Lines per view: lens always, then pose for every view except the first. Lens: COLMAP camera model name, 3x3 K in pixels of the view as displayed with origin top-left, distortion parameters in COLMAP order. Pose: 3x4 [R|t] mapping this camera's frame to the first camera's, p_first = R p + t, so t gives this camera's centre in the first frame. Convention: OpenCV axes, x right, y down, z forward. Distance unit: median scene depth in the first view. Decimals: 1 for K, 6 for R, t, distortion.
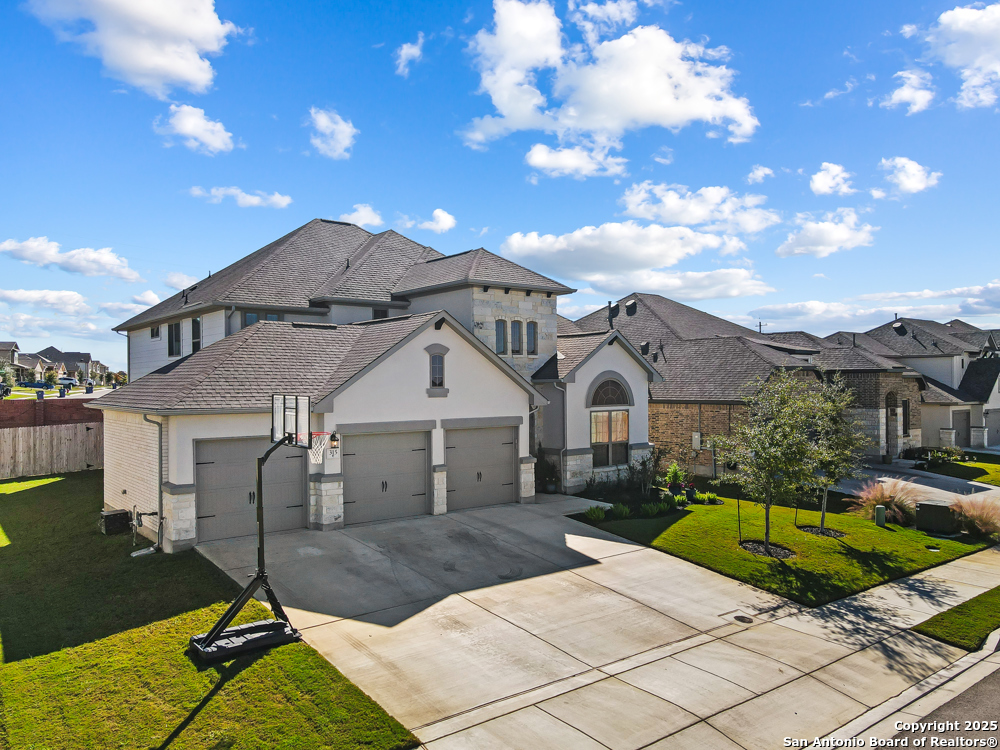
lens RADIAL K [[733.2, 0, 496.8], [0, 733.2, 378.1], [0, 0, 1]] dist [0.018216, 0.007408]
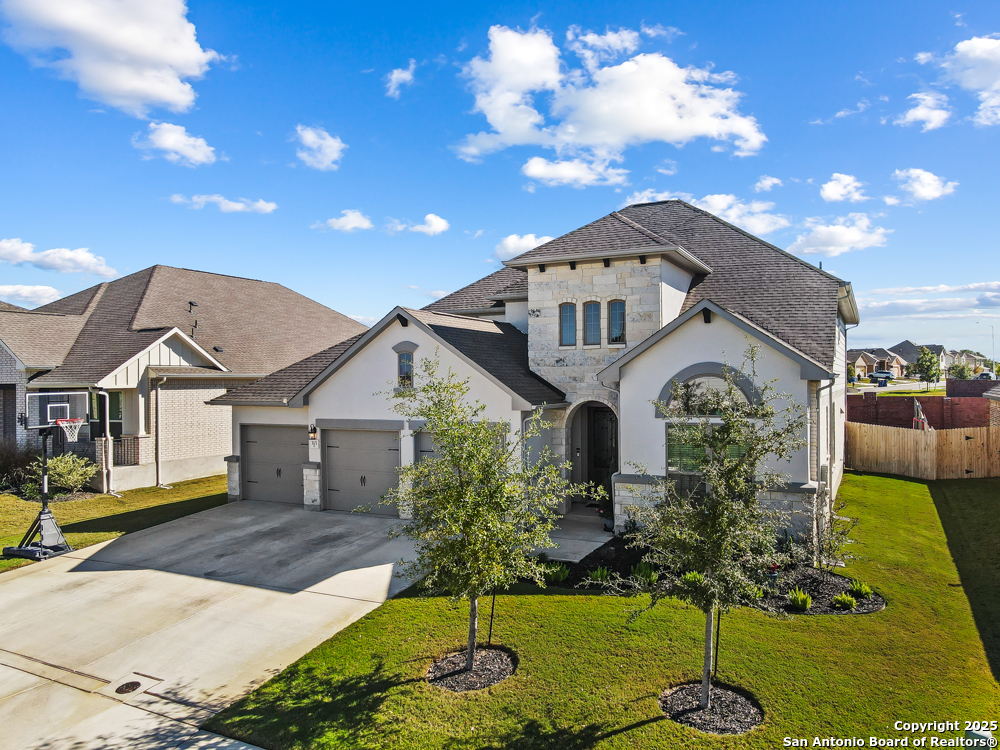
lens RADIAL K [[733.2, 0, 501.7], [0, 733.2, 374.1], [0, 0, 1]] dist [0.018216, 0.007408]
pose [[0.414166, -0.004188, -0.910192, 0.935324], [0.007340, 0.999972, -0.001261, -0.001612], [0.910172, -0.006159, 0.414185, 0.796151]]
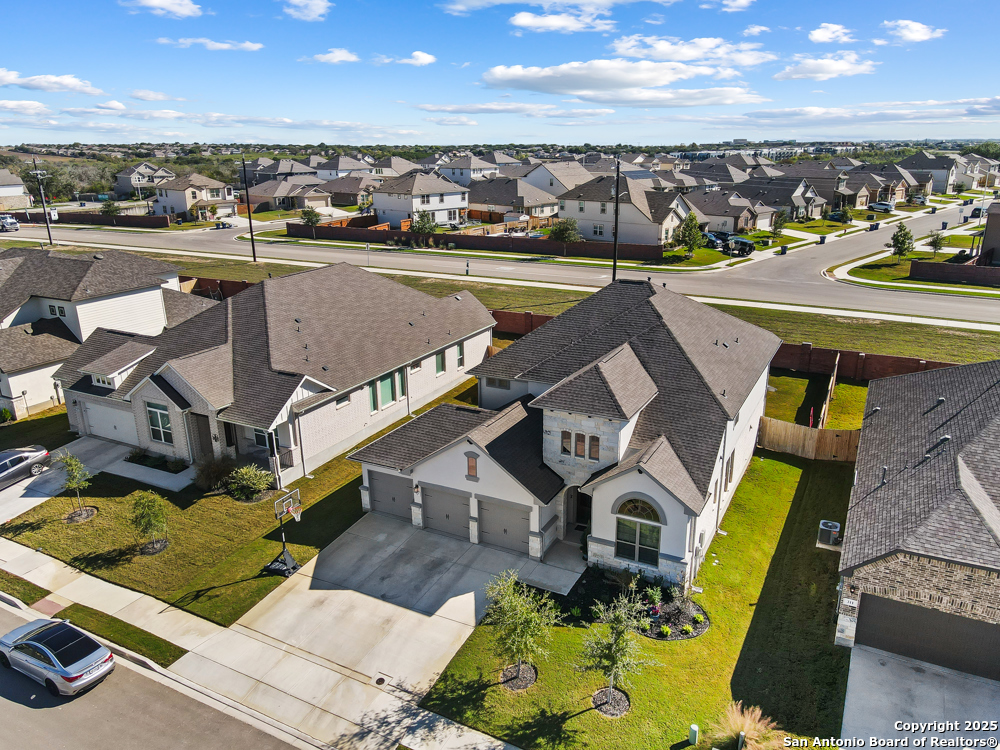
lens RADIAL K [[733.2, 0, 502.1], [0, 733.2, 380.1], [0, 0, 1]] dist [0.018216, 0.007408]
pose [[0.400407, 0.282142, -0.871820, 1.484611], [0.013216, 0.949541, 0.313364, -0.792460], [0.916242, -0.136995, 0.376474, 0.515413]]
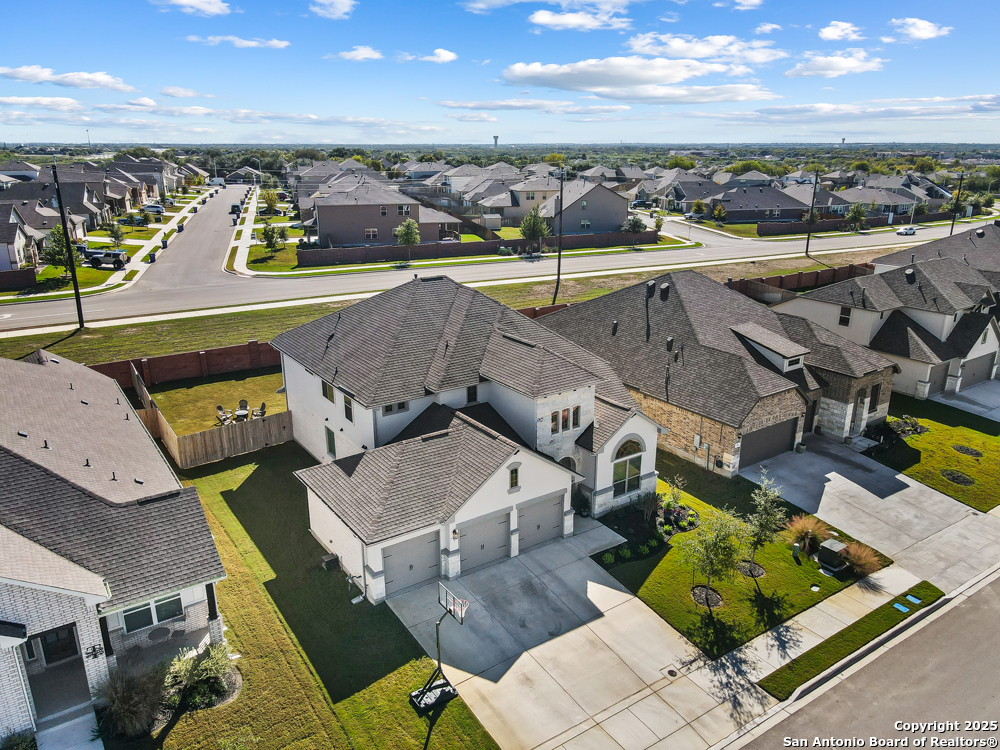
lens RADIAL K [[733.2, 0, 497.2], [0, 733.2, 379.1], [0, 0, 1]] dist [0.018216, 0.007408]
pose [[0.997296, 0.028452, -0.067754, -0.016664], [-0.005938, 0.950191, 0.311612, -0.795309], [0.073245, -0.310367, 0.947791, -0.509679]]
